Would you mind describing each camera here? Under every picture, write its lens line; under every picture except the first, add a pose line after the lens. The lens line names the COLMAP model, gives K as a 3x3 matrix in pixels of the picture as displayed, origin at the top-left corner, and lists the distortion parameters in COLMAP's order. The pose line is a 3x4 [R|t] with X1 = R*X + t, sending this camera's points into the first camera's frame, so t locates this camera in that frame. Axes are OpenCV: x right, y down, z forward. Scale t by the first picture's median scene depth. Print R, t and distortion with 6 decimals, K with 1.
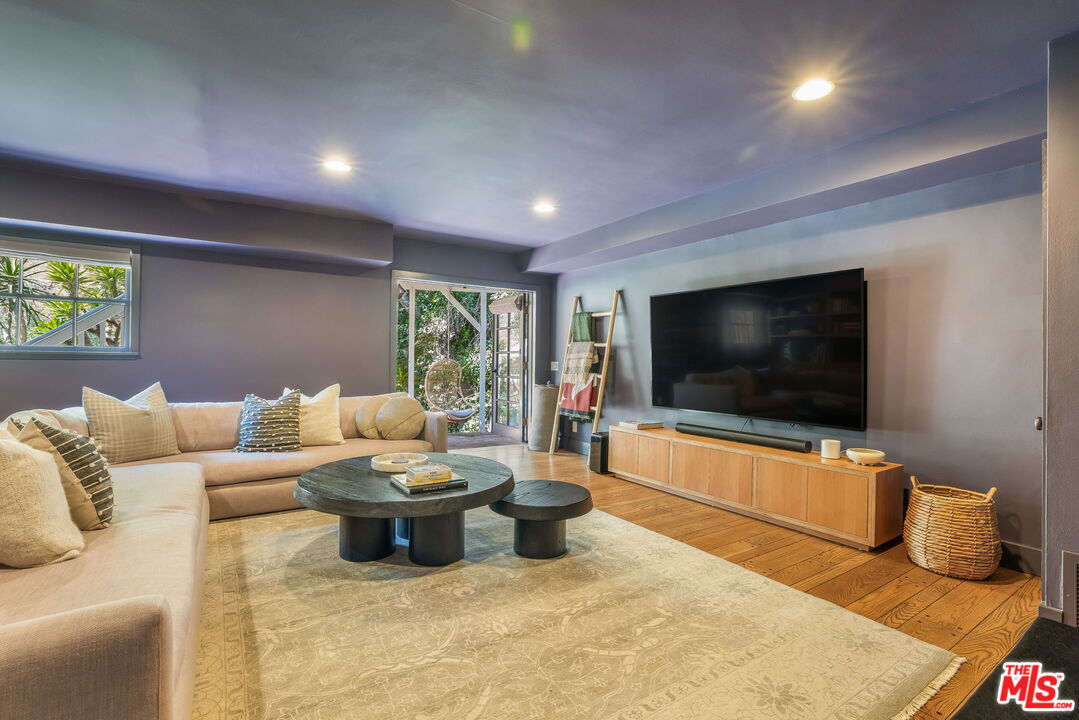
lens RADIAL K [[485.4, 0, 536.3], [0, 485.4, 361.9], [0, 0, 1]] dist [-0.028926, 0.003066]
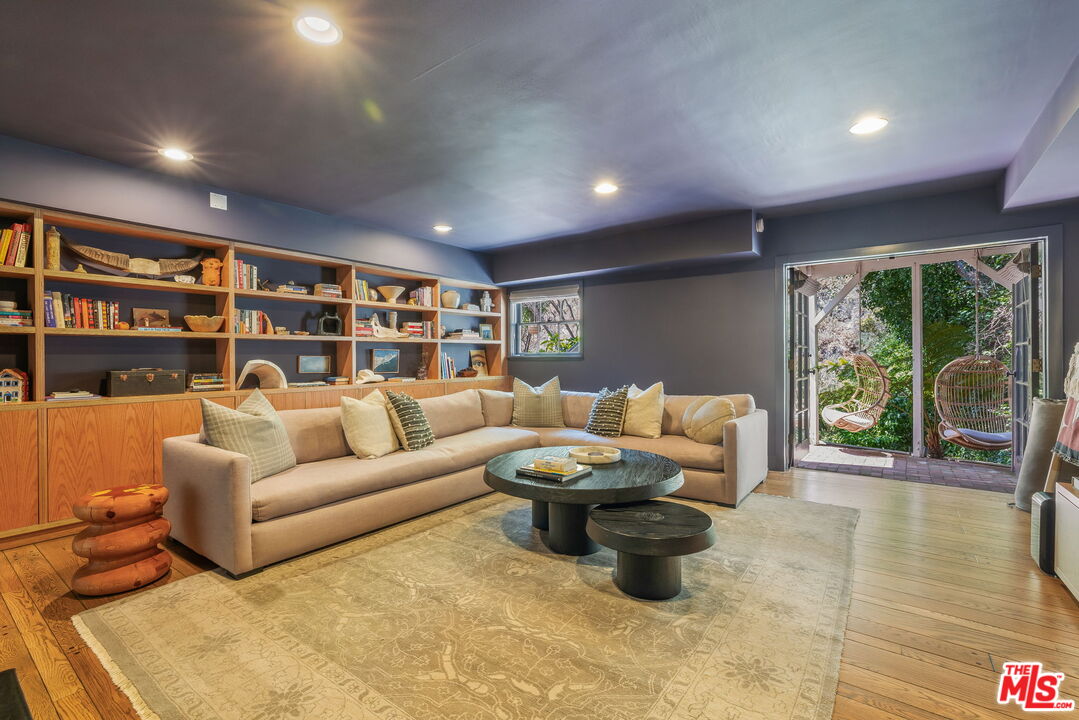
lens RADIAL K [[485.4, 0, 539.4], [0, 485.4, 359.2], [0, 0, 1]] dist [-0.028926, 0.003066]
pose [[0.346365, -0.013391, -0.938004, 0.874344], [0.009803, 0.999895, -0.010655, 0.006620], [0.938049, -0.005505, 0.346460, 0.651627]]
